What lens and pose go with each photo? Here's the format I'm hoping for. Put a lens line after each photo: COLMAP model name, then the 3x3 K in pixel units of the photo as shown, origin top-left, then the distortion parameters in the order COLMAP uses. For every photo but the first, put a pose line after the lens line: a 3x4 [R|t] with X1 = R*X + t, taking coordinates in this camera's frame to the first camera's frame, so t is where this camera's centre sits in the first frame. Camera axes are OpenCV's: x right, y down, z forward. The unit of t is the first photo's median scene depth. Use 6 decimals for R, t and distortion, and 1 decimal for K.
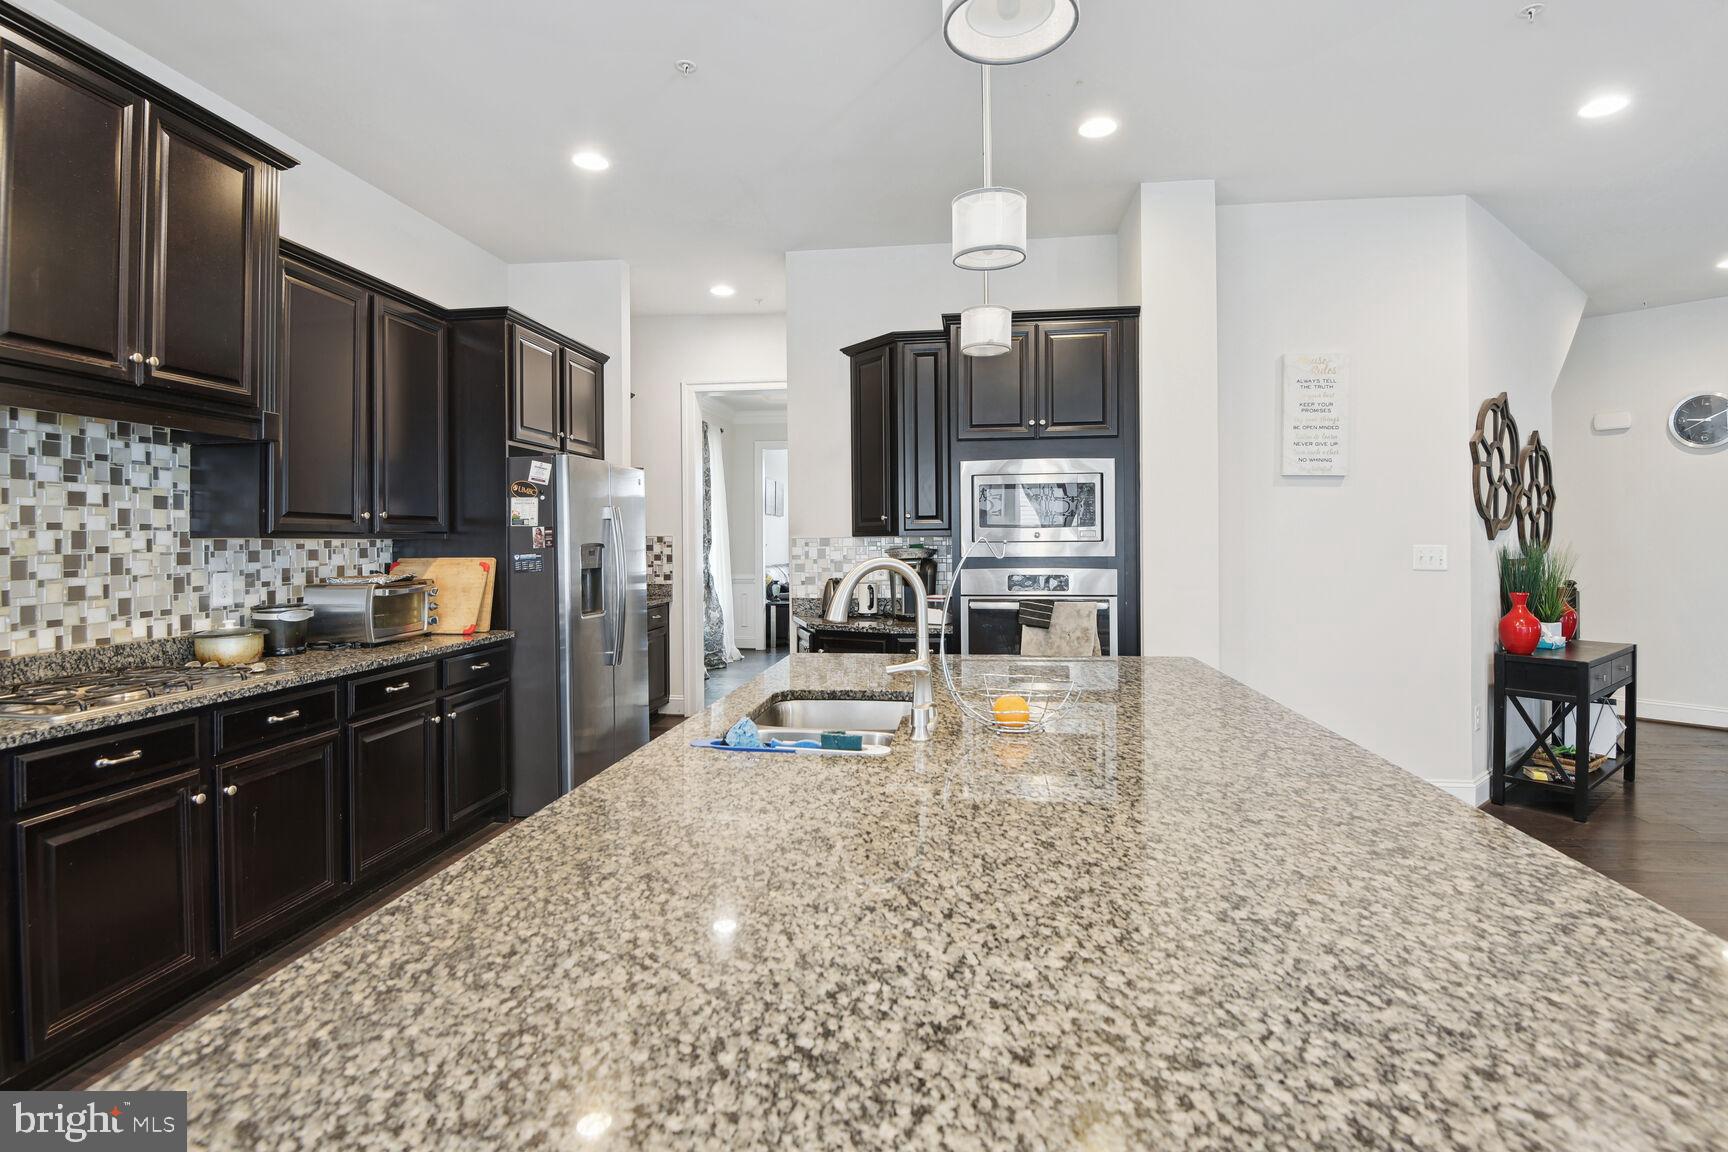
lens RADIAL K [[832.4, 0, 873.5], [0, 832.4, 527.4], [0, 0, 1]] dist [0.006443, -0.004129]
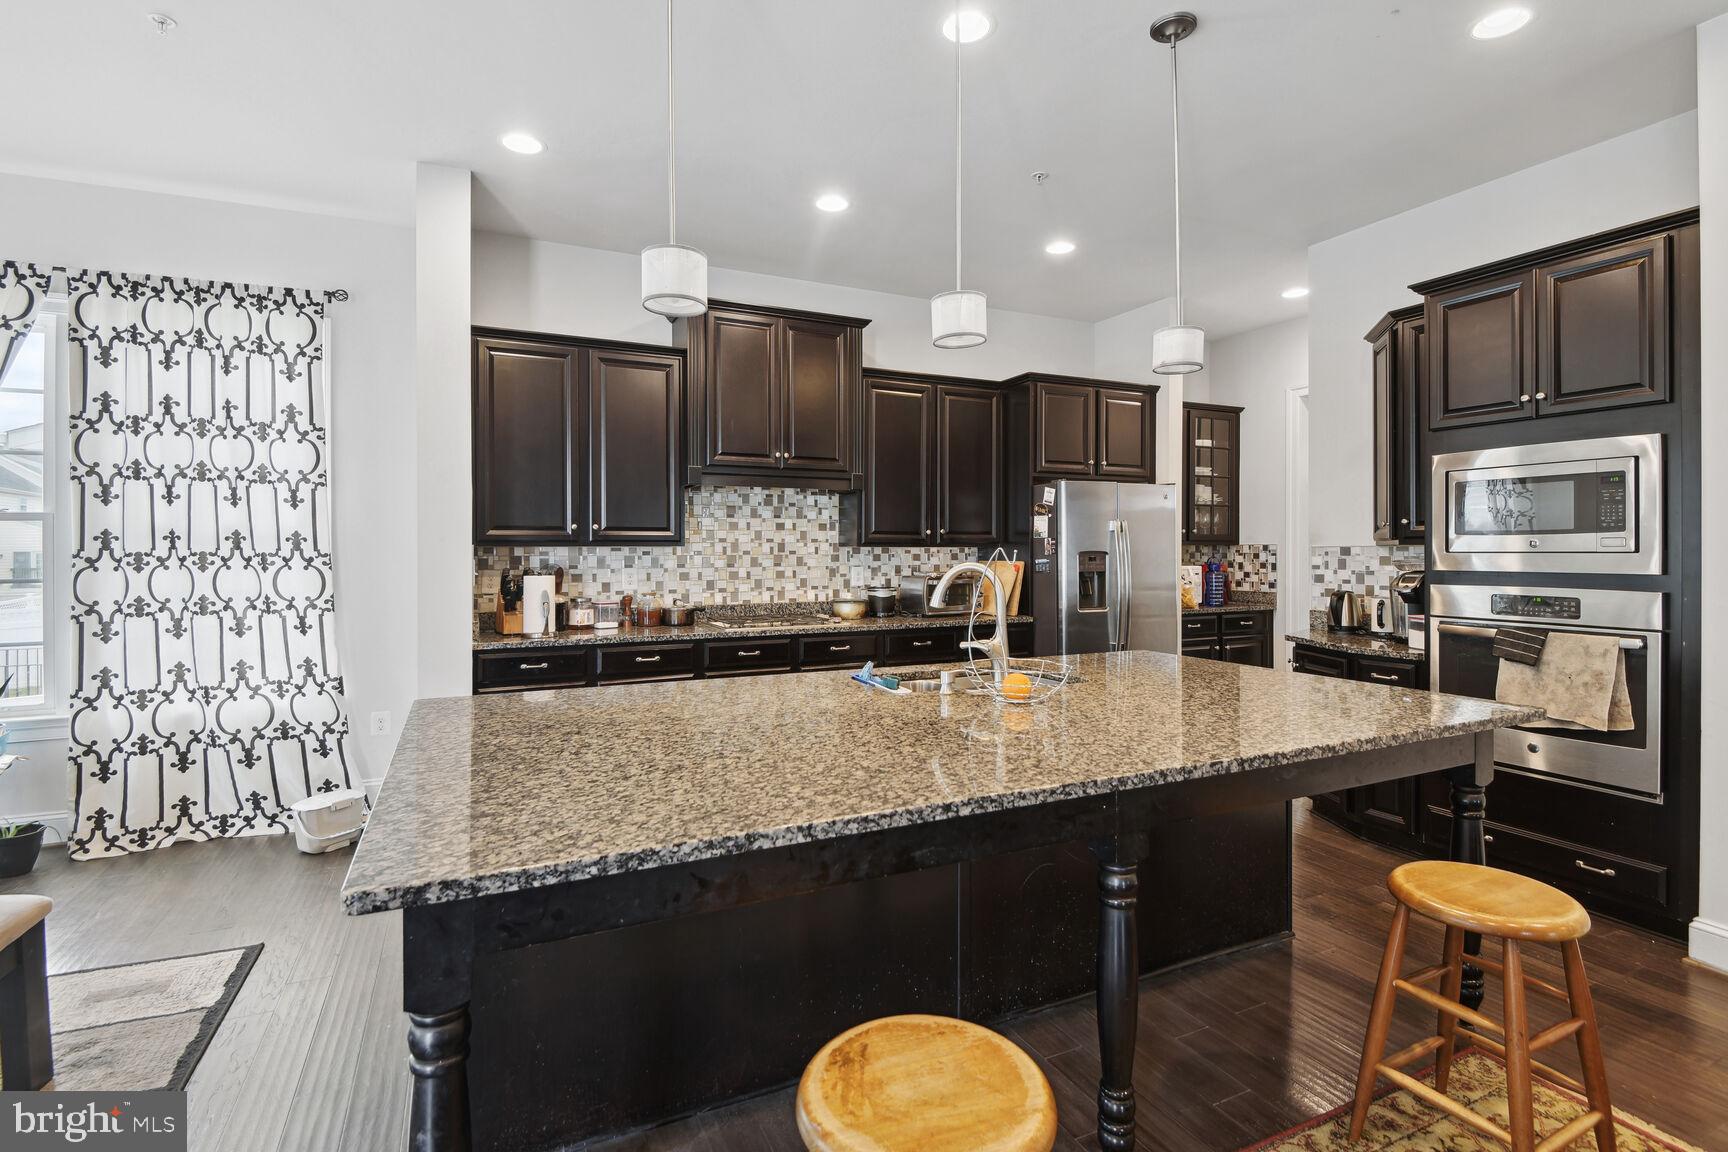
lens RADIAL K [[832.4, 0, 868.8], [0, 832.4, 549.5], [0, 0, 1]] dist [0.006443, -0.004129]
pose [[0.541242, 0.004357, -0.840856, 0.584620], [0.009662, 0.999888, 0.011401, -0.000406], [0.840811, -0.014295, 0.541139, 0.077793]]
